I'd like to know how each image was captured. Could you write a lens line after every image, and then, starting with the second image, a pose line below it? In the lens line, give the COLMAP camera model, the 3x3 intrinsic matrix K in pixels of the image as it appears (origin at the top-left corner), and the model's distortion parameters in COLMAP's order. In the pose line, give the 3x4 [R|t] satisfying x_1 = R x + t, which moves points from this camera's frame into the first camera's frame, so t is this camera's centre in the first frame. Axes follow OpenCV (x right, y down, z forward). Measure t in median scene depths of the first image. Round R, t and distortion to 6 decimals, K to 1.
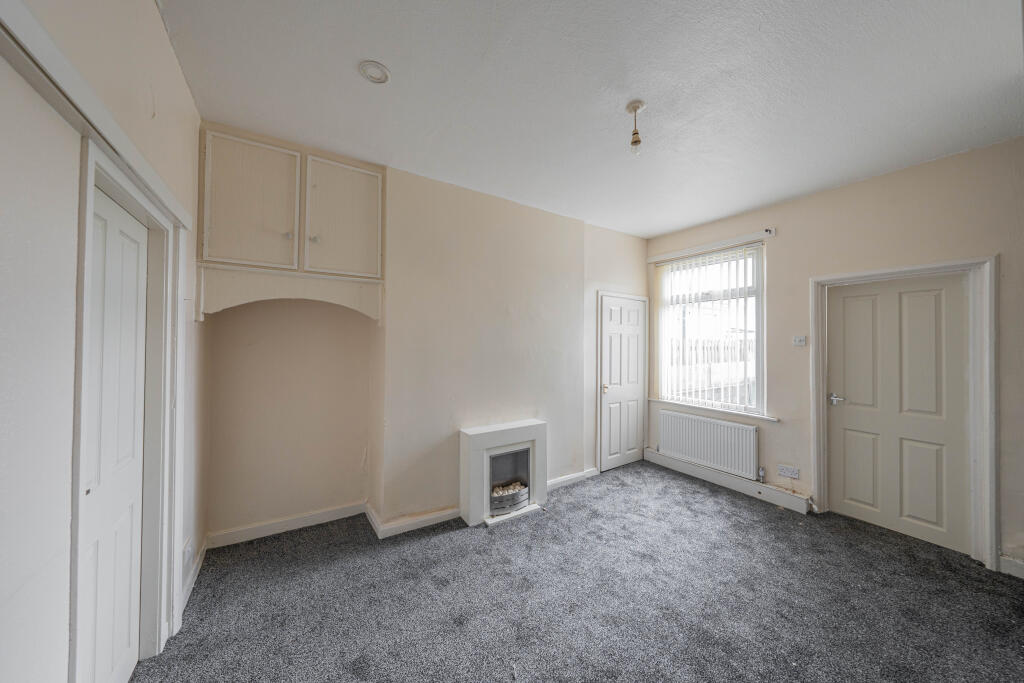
lens RADIAL K [[343.6, 0, 511.7], [0, 343.6, 339.4], [0, 0, 1]] dist [-0.007611, 0.000077]
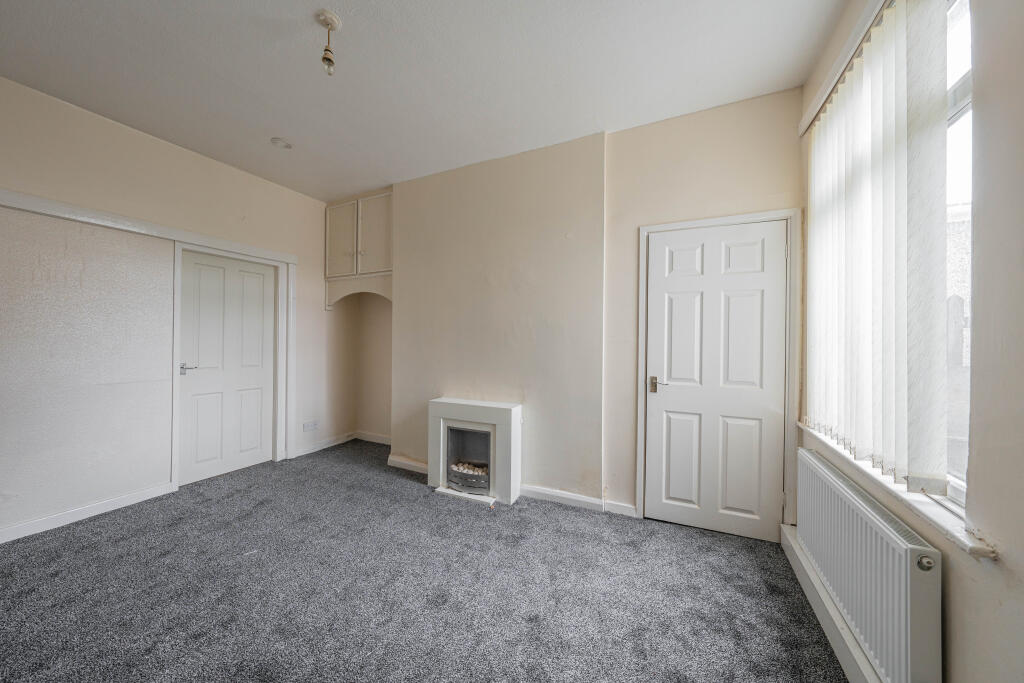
lens RADIAL K [[343.6, 0, 511.7], [0, 343.6, 339.4], [0, 0, 1]] dist [-0.007611, 0.000077]
pose [[0.522212, -0.002239, -0.852813, 0.837825], [0.006511, 0.999978, 0.001361, 0.077493], [0.852791, -0.006264, 0.522215, 0.592891]]
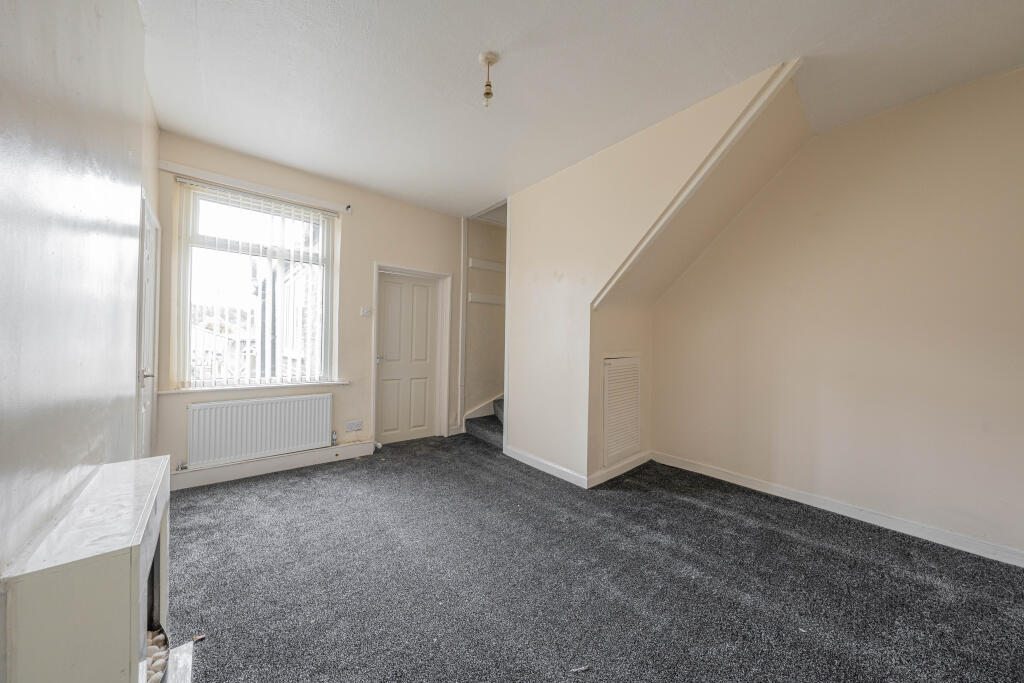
lens RADIAL K [[343.6, 0, 511.7], [0, 343.6, 339.4], [0, 0, 1]] dist [-0.007611, 0.000077]
pose [[-0.136883, -0.001511, 0.990586, -0.401322], [-0.030581, 0.999529, -0.002701, 0.087267], [-0.990115, -0.030663, -0.136865, 0.658257]]
